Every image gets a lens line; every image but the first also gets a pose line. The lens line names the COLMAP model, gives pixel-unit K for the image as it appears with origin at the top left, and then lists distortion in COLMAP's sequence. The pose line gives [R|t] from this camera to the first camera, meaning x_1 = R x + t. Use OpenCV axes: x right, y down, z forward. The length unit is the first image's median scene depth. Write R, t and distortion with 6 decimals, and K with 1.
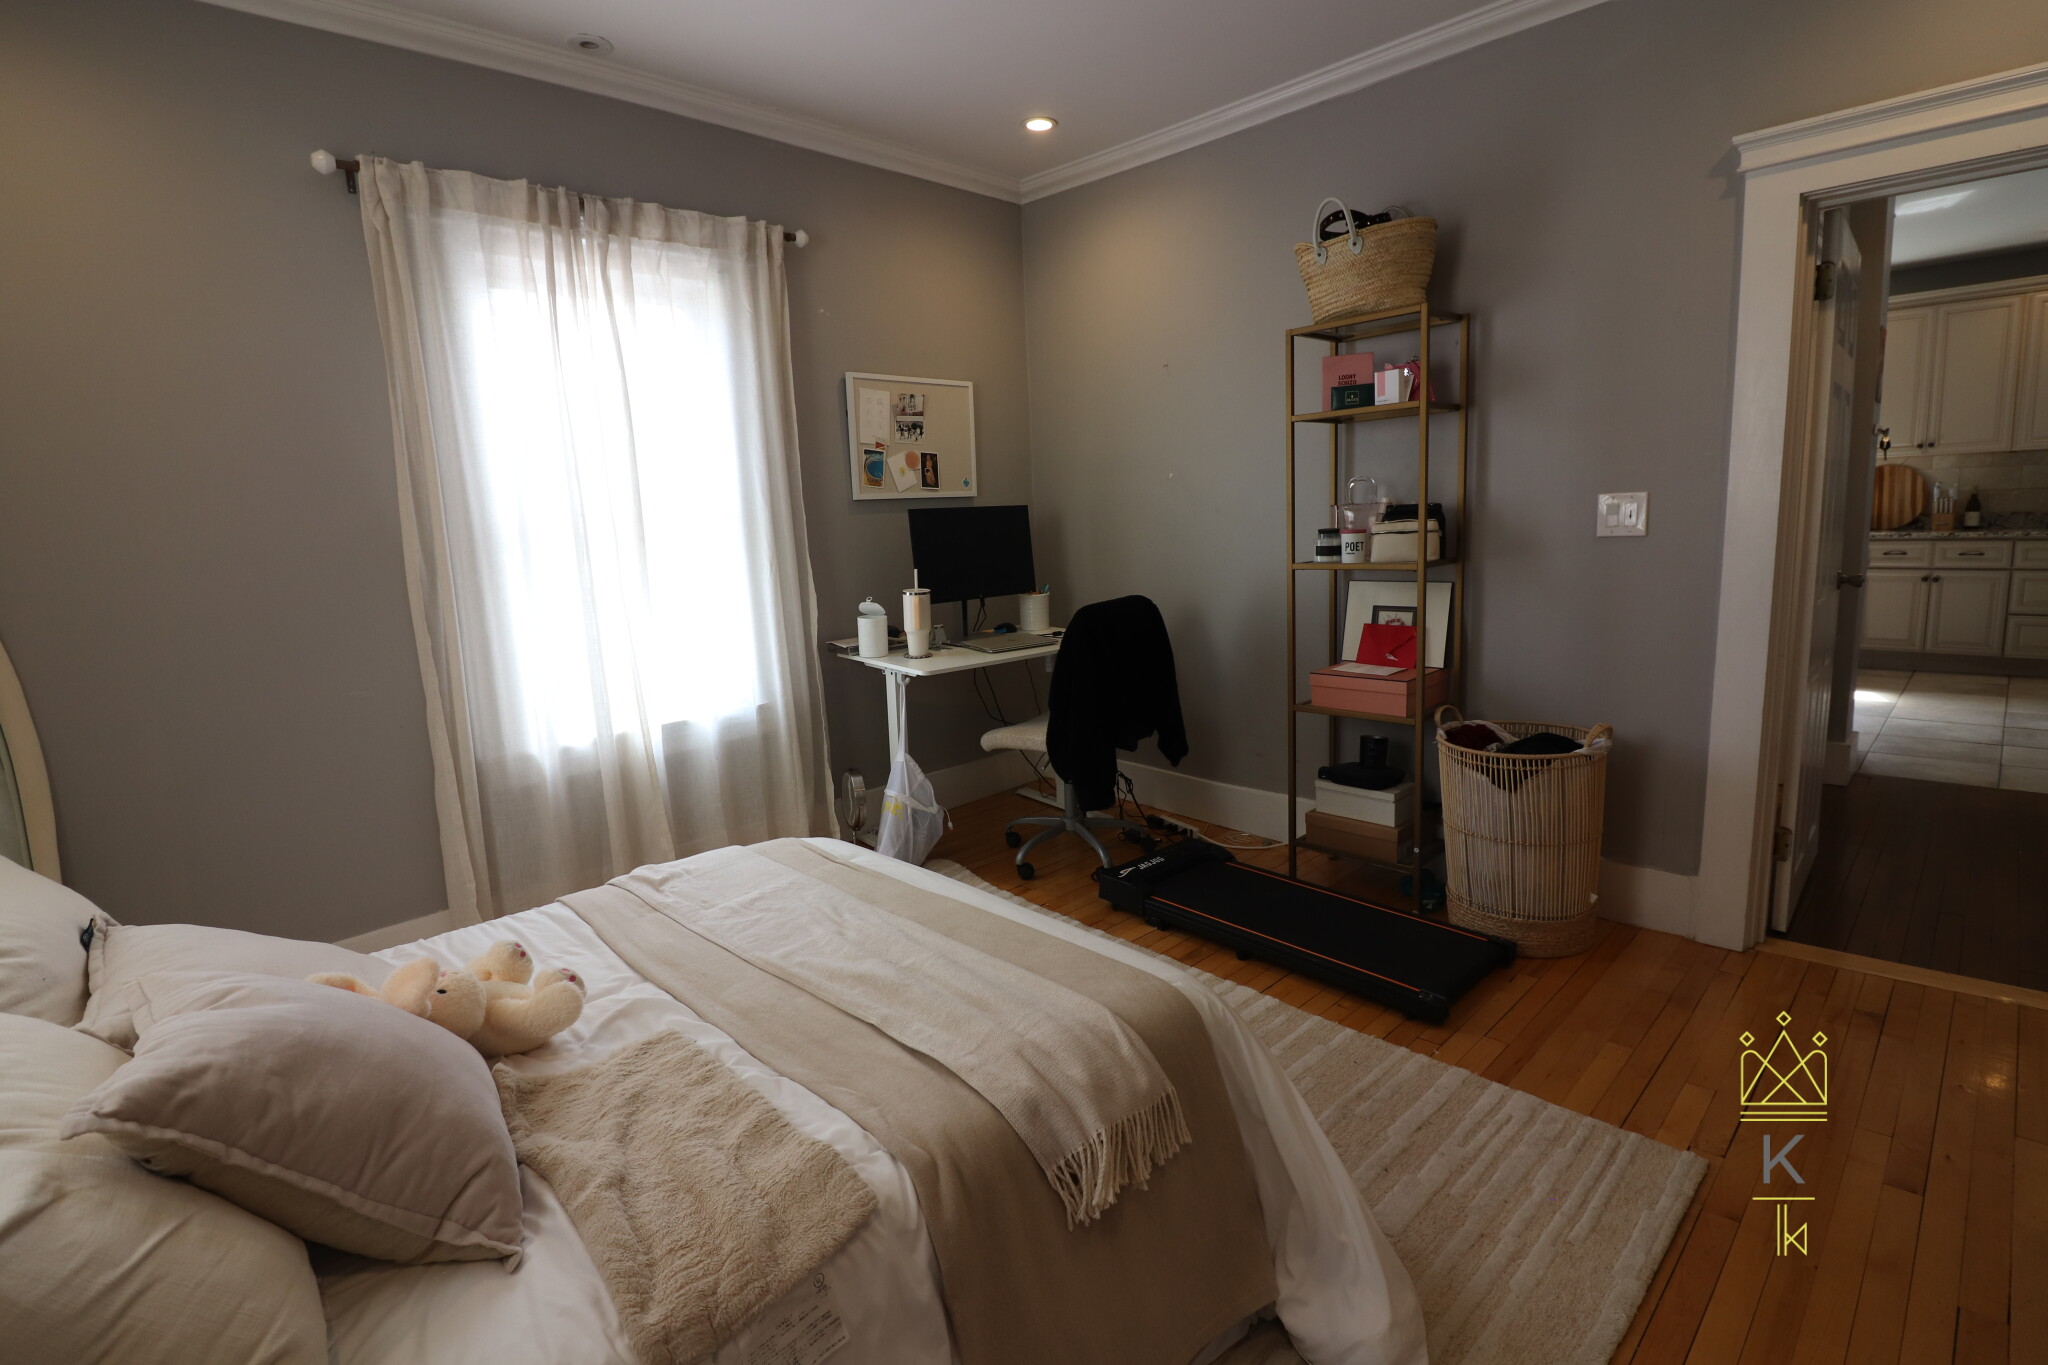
lens RADIAL K [[950.9, 0, 1020.0], [0, 950.9, 659.7], [0, 0, 1]] dist [0.000448, -0.012387]
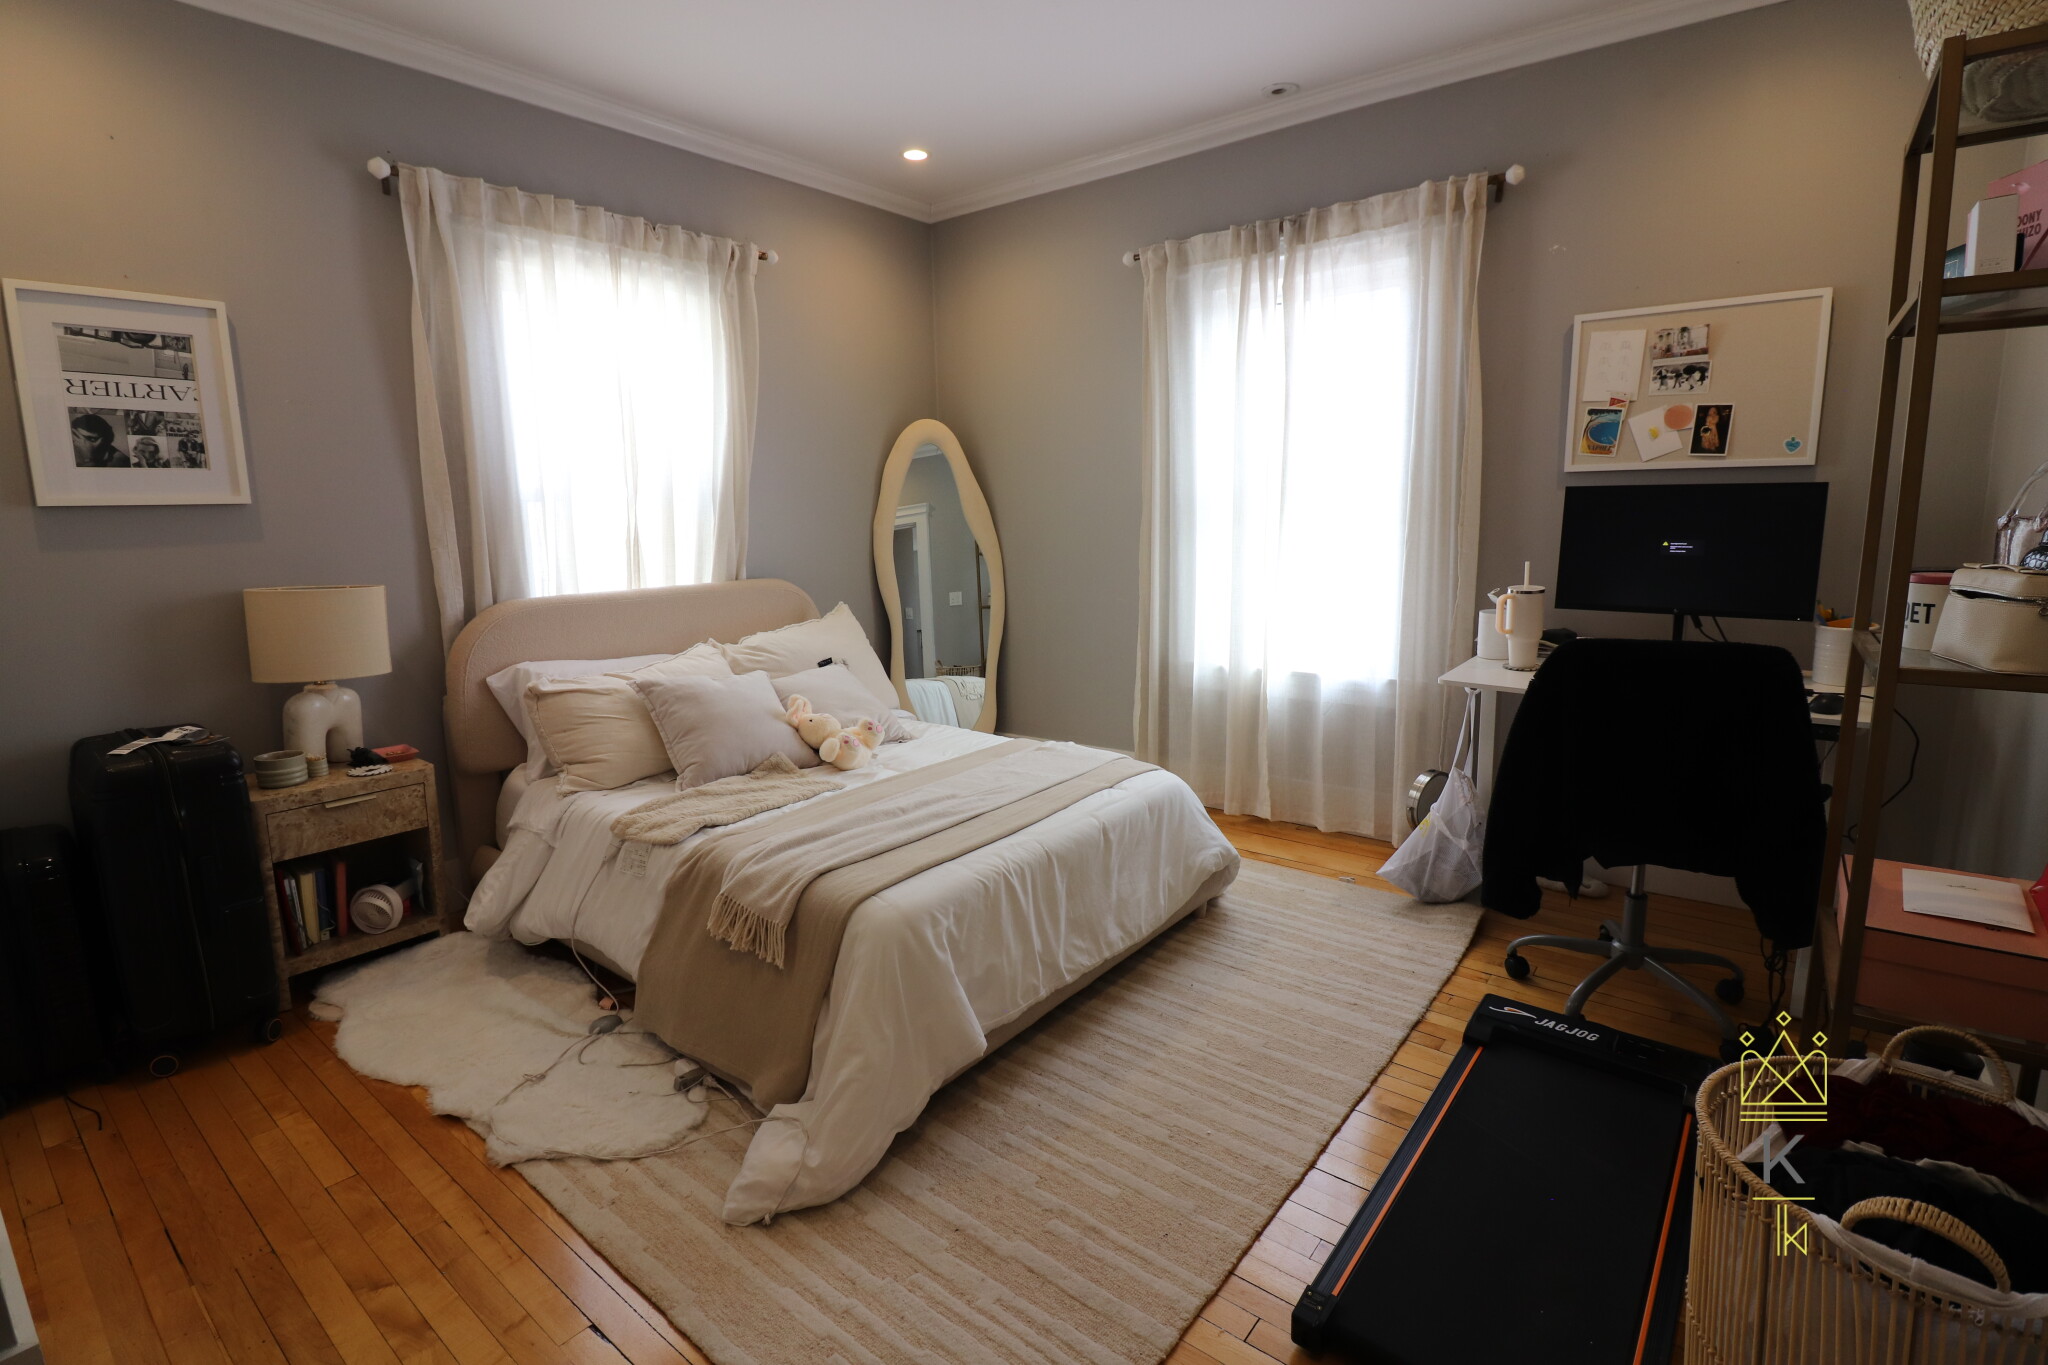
lens RADIAL K [[970.1, 0, 1026.4], [0, 970.1, 647.5], [0, 0, 1]] dist [-0.000461, -0.000168]
pose [[0.135223, 0.186235, -0.973155, 0.701977], [-0.144215, 0.975416, 0.166629, -0.106553], [0.980264, 0.117811, 0.158757, 0.492011]]
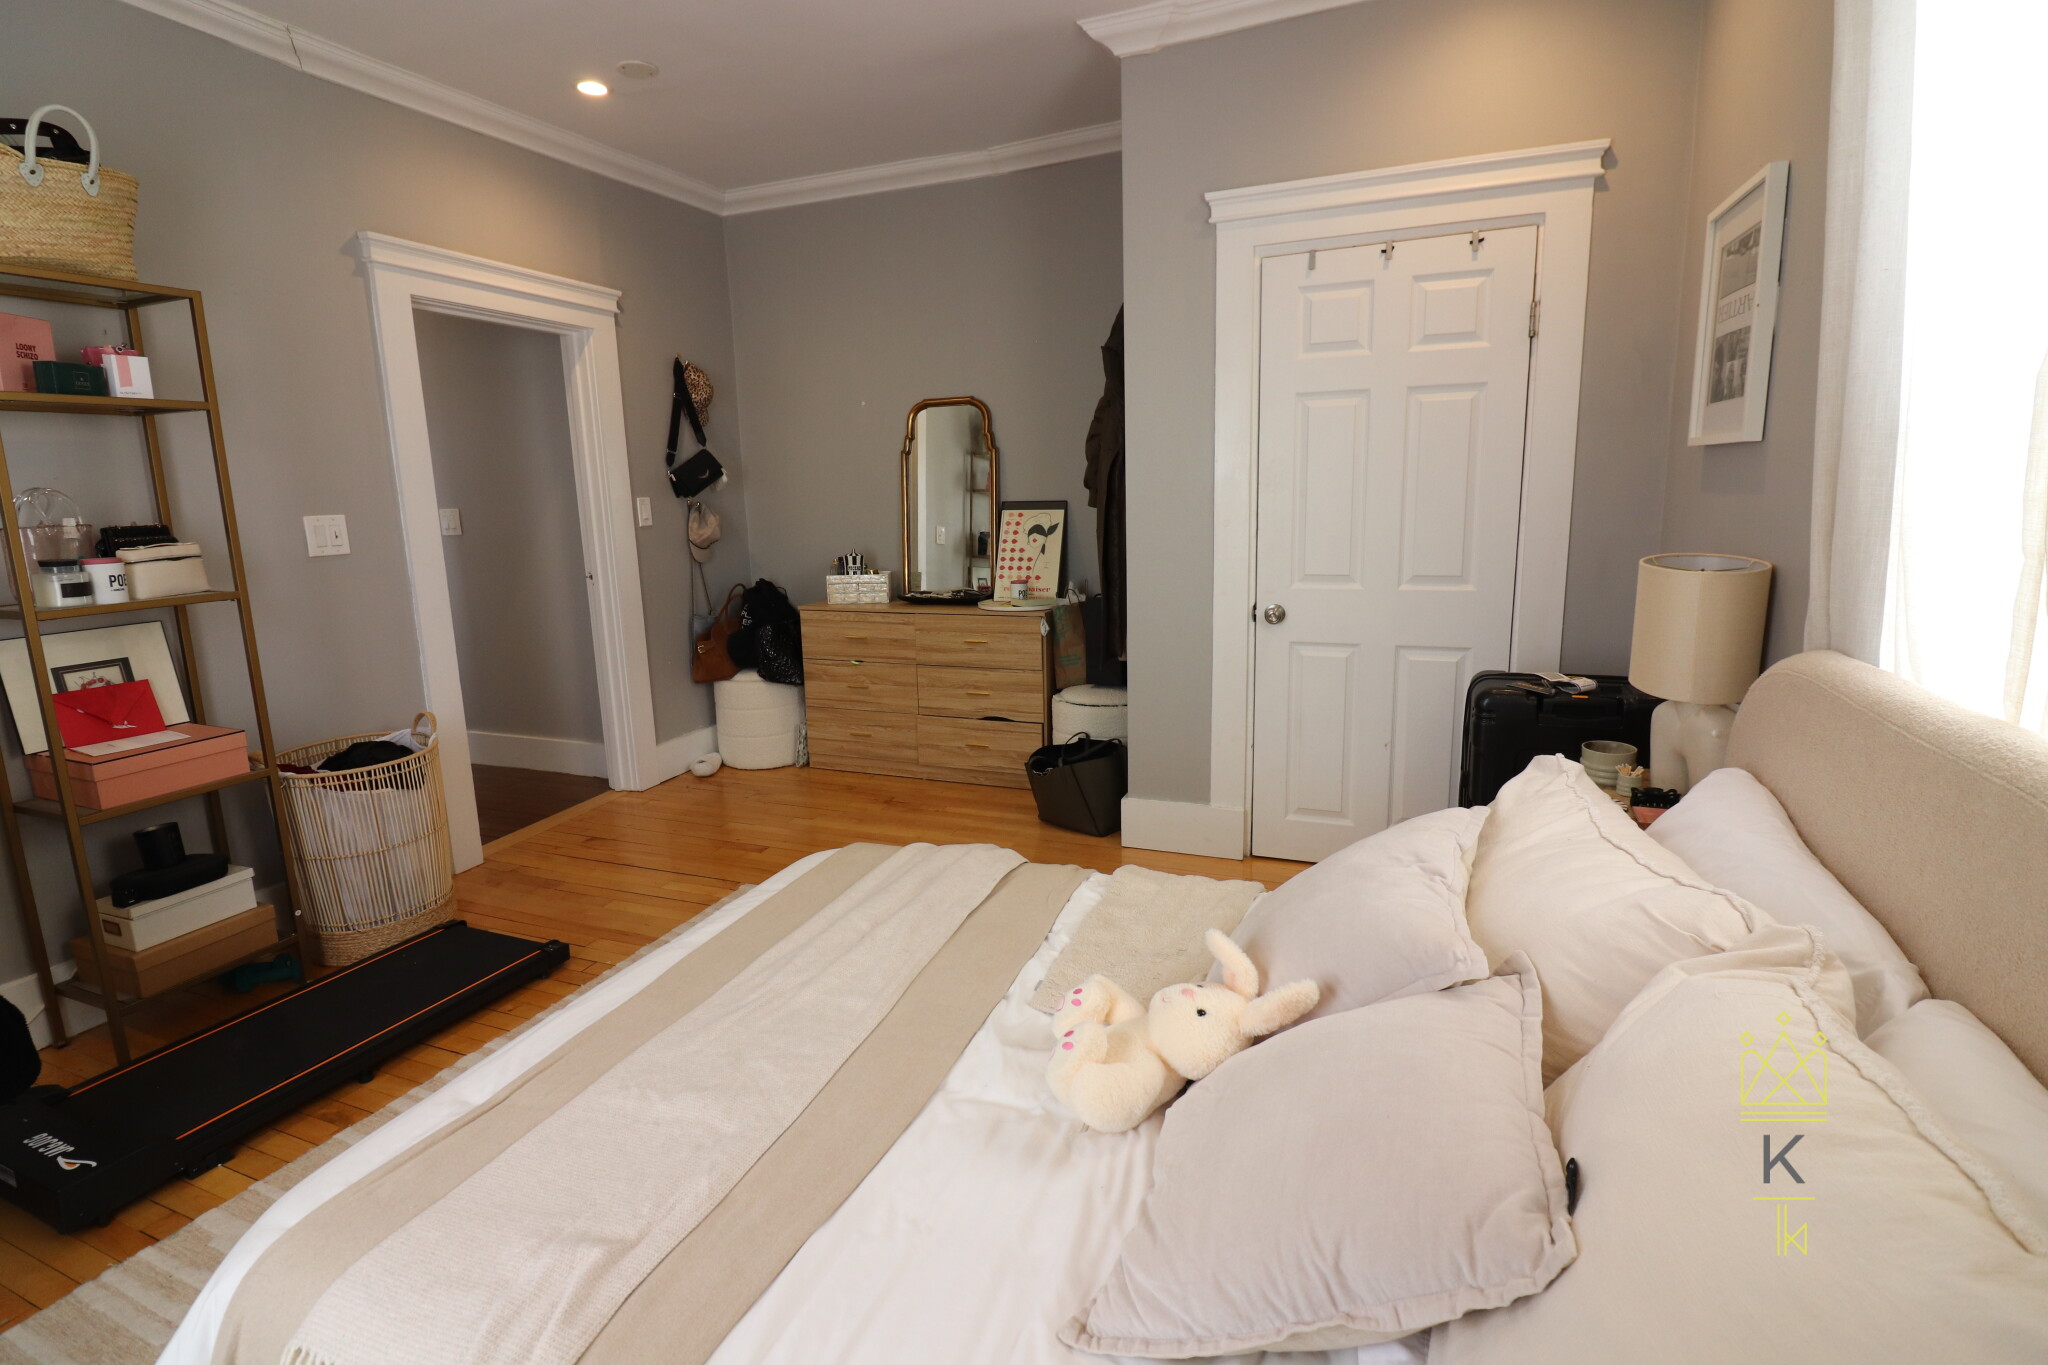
lens RADIAL K [[950.9, 0, 1020.0], [0, 950.9, 659.7], [0, 0, 1]] dist [0.000448, -0.012387]
pose [[-0.420352, -0.103859, 0.901398, -0.584040], [0.179228, 0.964351, 0.194692, -0.071366], [-0.889484, 0.243395, -0.386752, 0.629519]]
